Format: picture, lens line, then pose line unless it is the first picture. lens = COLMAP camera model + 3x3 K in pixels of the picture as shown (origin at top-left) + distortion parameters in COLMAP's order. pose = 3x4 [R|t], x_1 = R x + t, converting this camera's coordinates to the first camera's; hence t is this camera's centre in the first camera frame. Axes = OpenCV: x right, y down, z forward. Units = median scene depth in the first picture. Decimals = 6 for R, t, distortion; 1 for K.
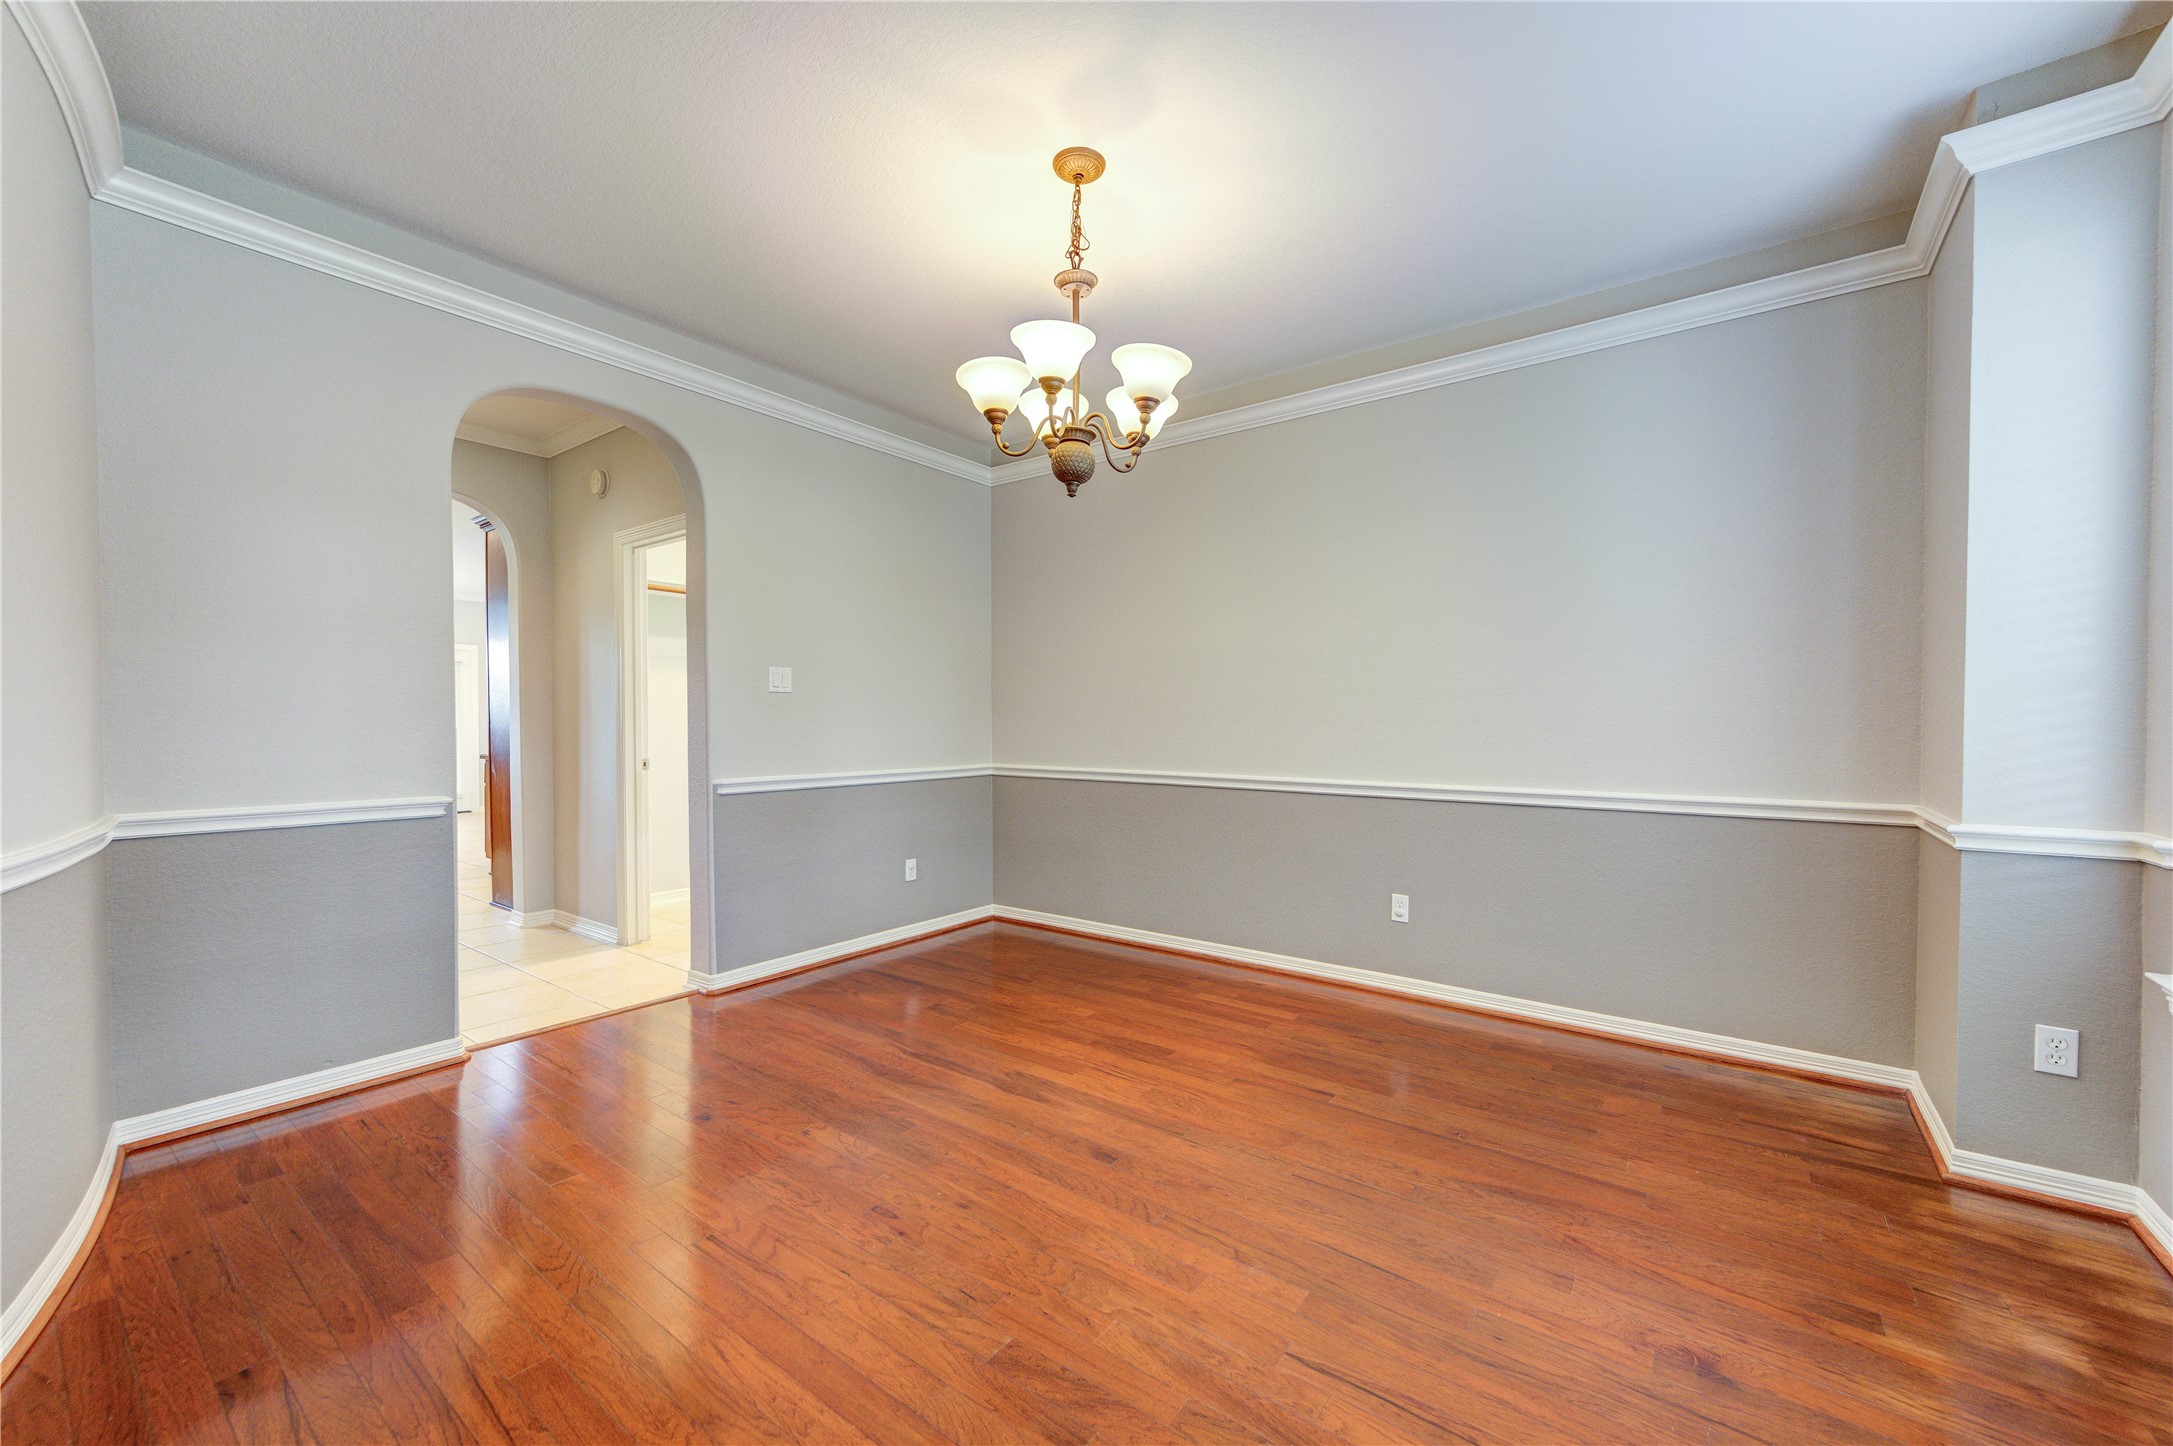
lens RADIAL K [[851.1, 0, 1097.4], [0, 851.1, 731.1], [0, 0, 1]] dist [0.005405, -0.000500]
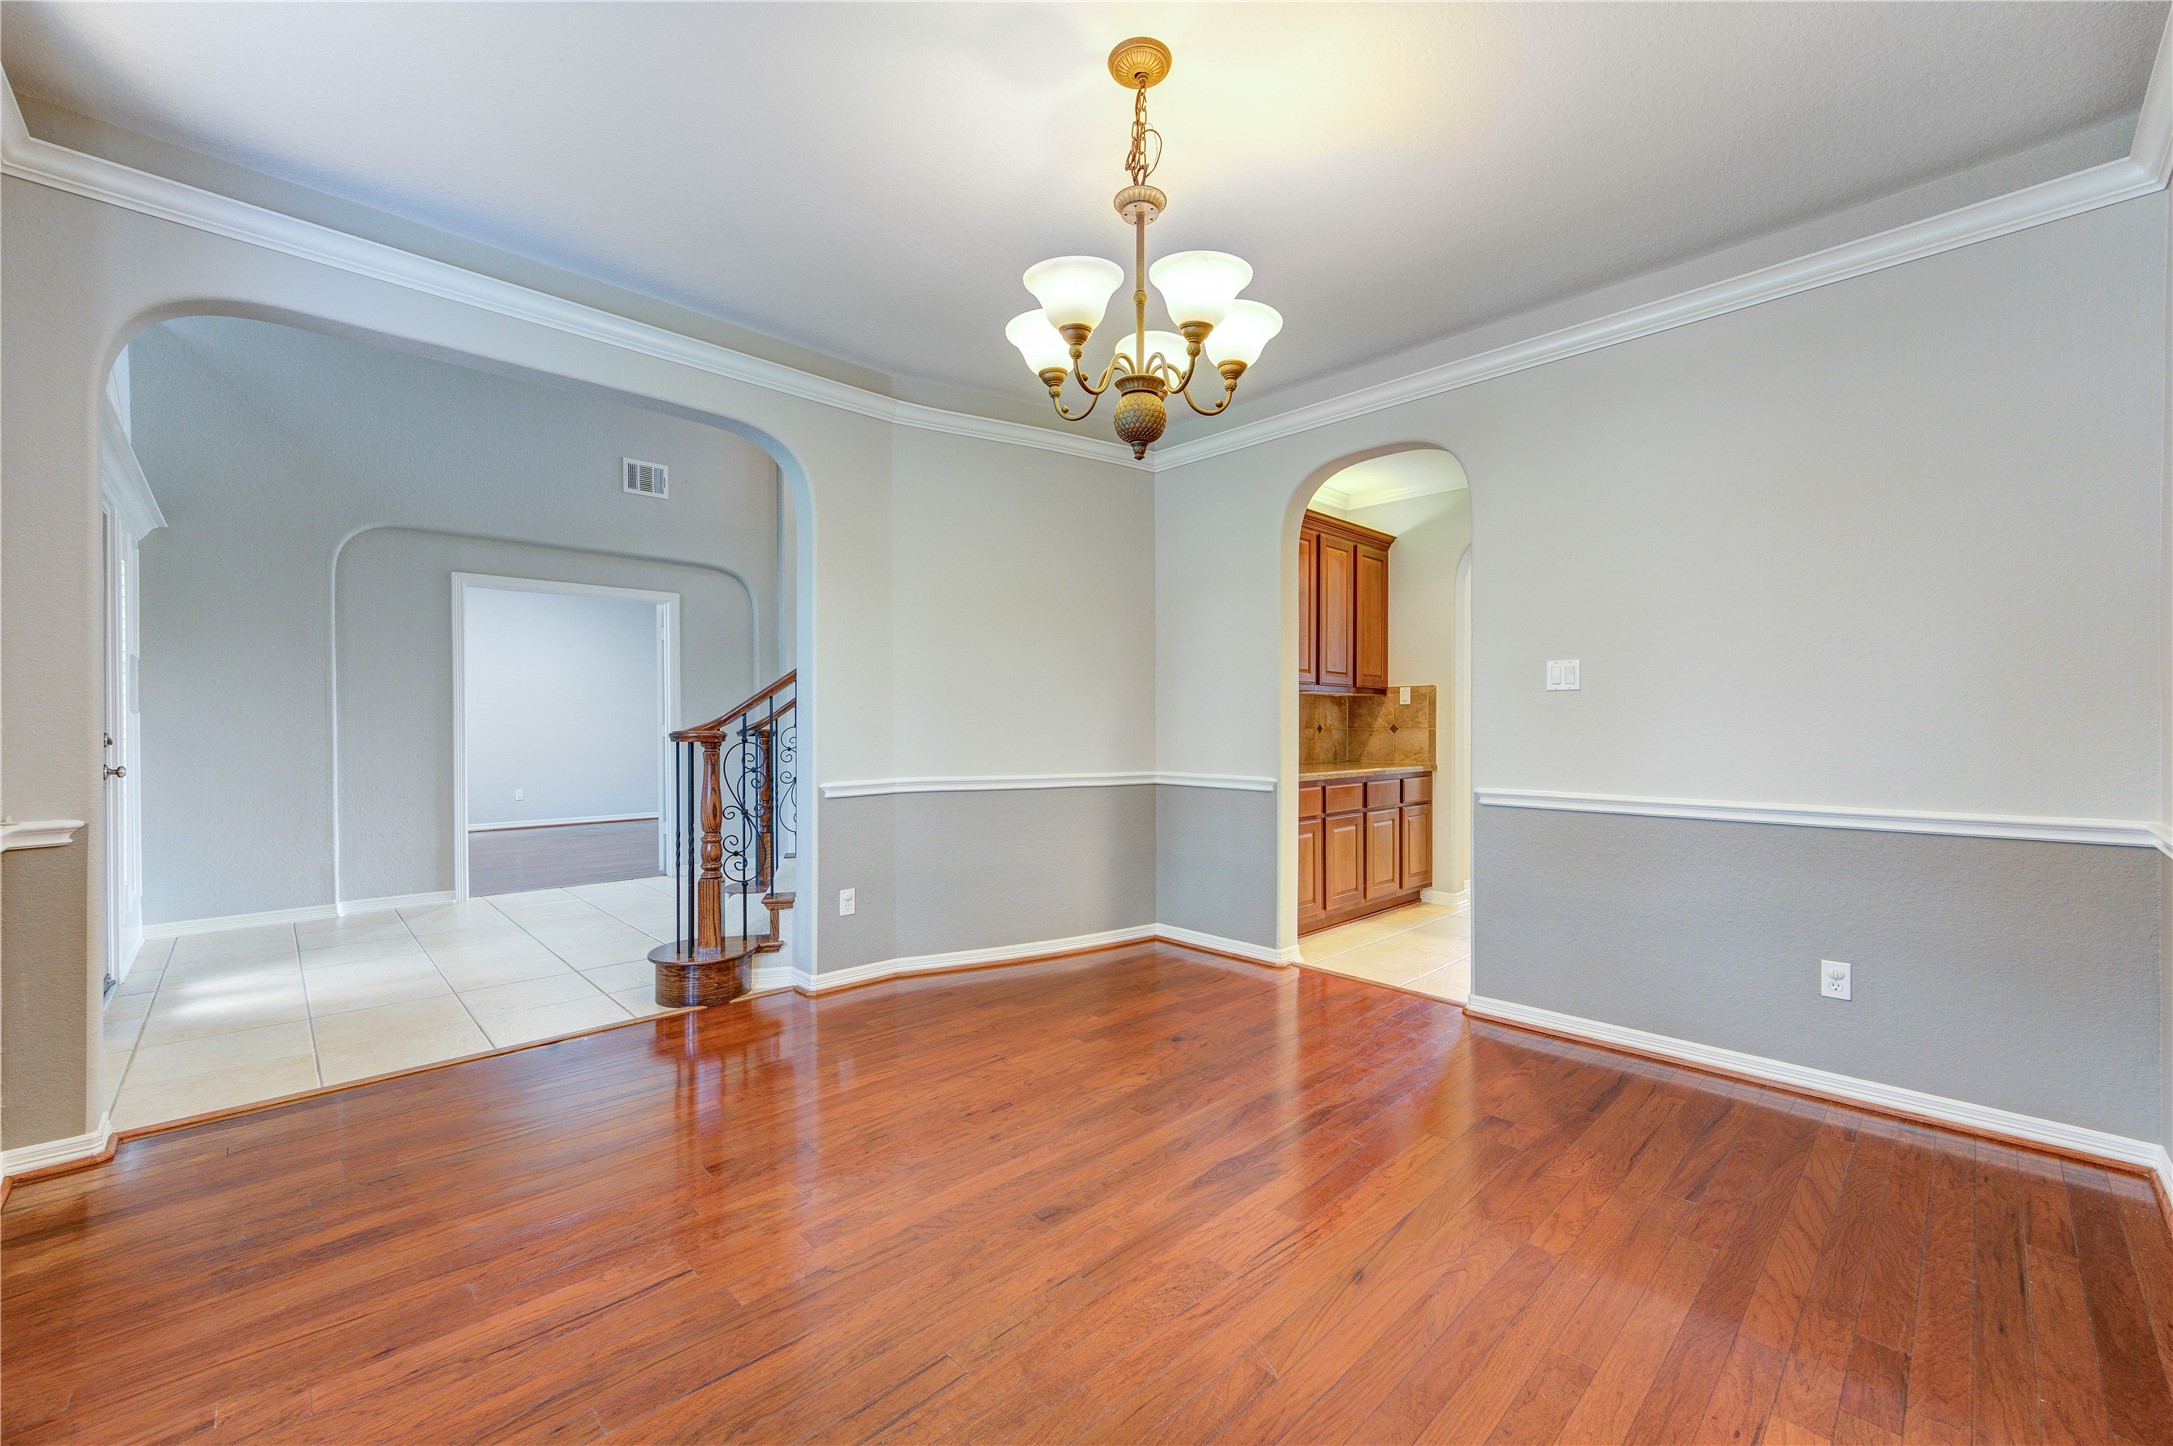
lens RADIAL K [[851.1, 0, 1097.4], [0, 851.1, 731.1], [0, 0, 1]] dist [0.005405, -0.000500]
pose [[-0.156332, 0.006075, -0.987686, 0.808748], [-0.010990, 0.999908, 0.007890, -0.012408], [0.987643, 0.012088, -0.156251, 1.086713]]
